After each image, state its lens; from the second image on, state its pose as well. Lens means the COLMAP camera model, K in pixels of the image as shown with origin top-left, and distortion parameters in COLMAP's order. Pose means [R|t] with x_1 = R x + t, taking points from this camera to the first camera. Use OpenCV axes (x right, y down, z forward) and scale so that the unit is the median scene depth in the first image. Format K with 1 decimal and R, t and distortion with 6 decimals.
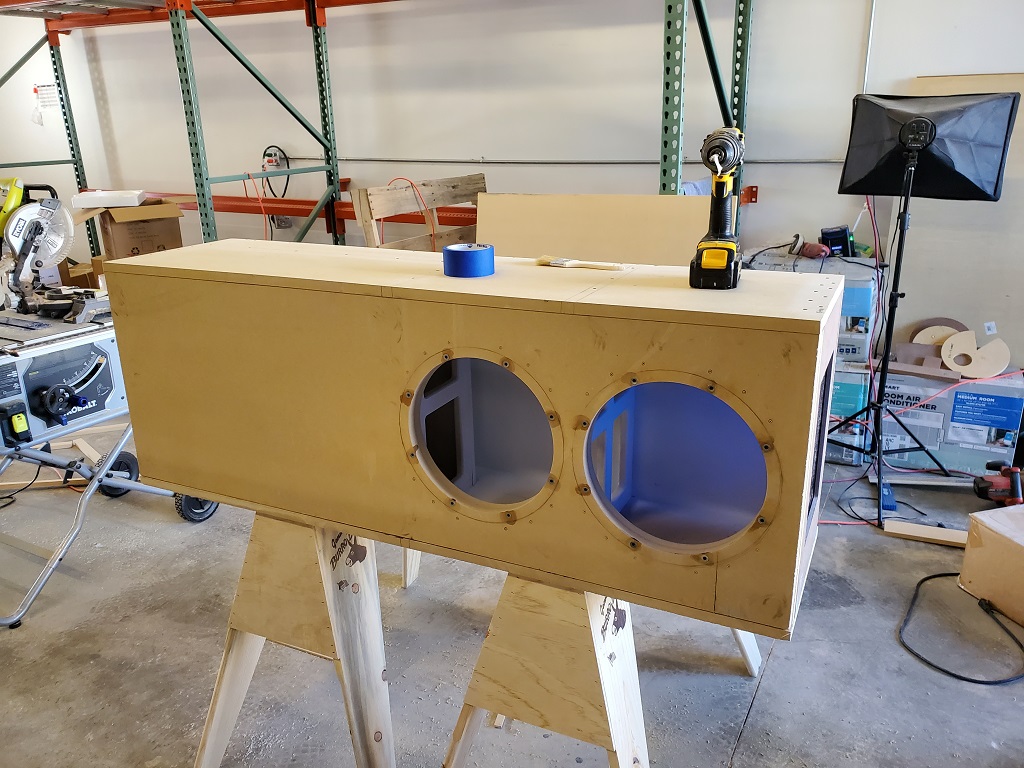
lens RADIAL K [[776.8, 0, 544.8], [0, 776.8, 368.9], [0, 0, 1]] dist [0.034475, -0.009873]
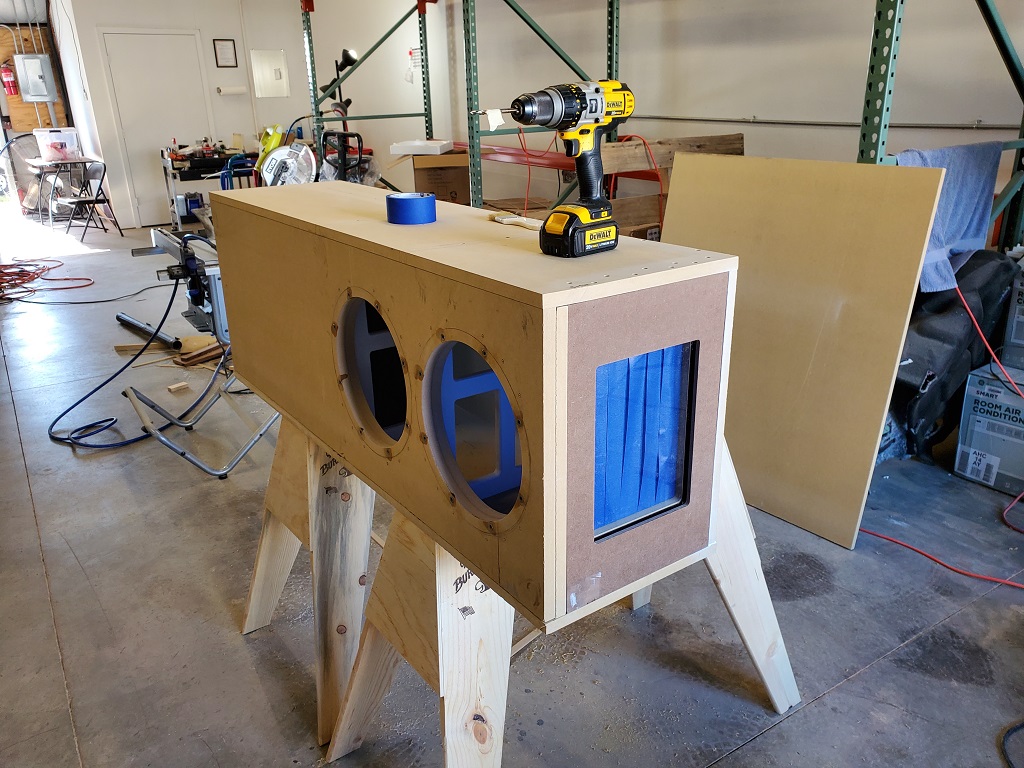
lens RADIAL K [[794.2, 0, 530.7], [0, 794.2, 358.3], [0, 0, 1]] dist [0.008960, 0.055543]
pose [[0.888492, 0.154549, -0.432084, 0.281035], [-0.141051, 0.987974, 0.063339, -0.016317], [0.436677, 0.004669, 0.899606, 0.052383]]
